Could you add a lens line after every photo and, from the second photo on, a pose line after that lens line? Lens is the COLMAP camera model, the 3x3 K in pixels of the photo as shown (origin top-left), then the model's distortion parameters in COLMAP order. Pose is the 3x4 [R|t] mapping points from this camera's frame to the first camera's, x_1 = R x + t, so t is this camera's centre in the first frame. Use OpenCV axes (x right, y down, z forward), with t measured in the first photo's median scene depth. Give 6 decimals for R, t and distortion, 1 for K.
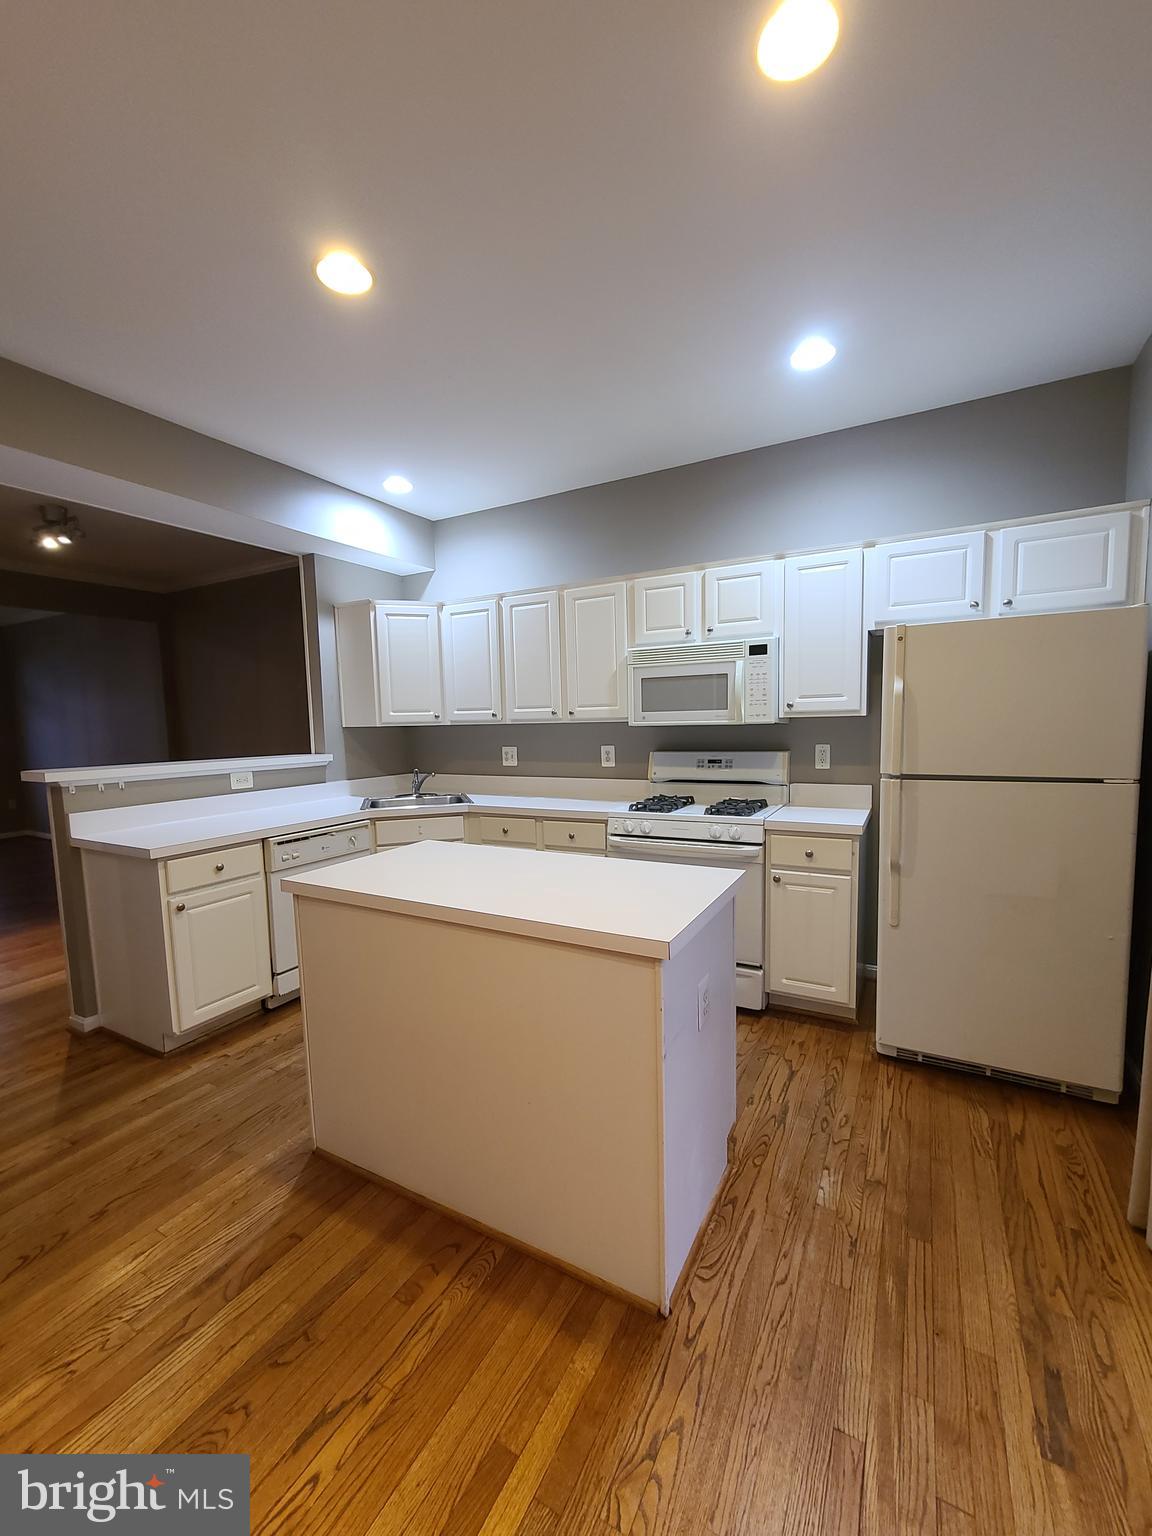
lens RADIAL K [[626.3, 0, 573.2], [0, 626.3, 774.7], [0, 0, 1]] dist [-0.003784, 0.001174]
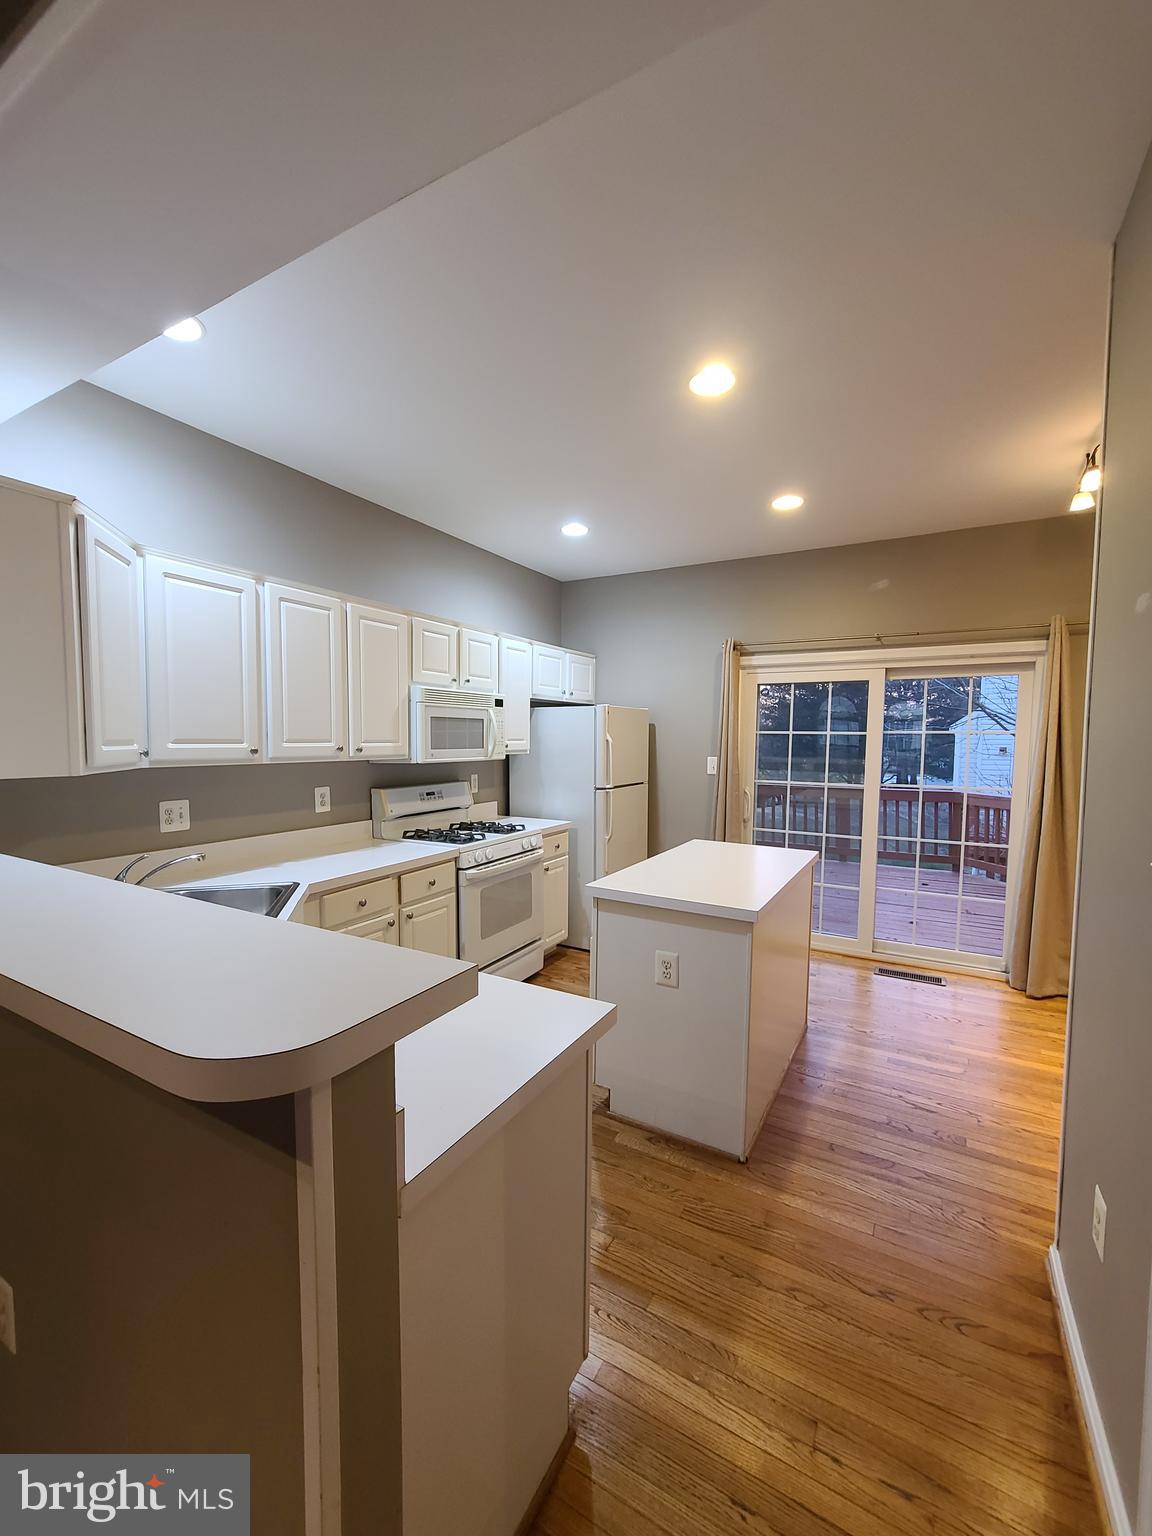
lens RADIAL K [[626.3, 0, 574.3], [0, 626.3, 773.8], [0, 0, 1]] dist [-0.003784, 0.001174]
pose [[0.009633, -0.036038, 0.999304, -0.910782], [0.079928, 0.996180, 0.035155, -0.077838], [-0.996754, 0.079534, 0.012477, 0.759382]]
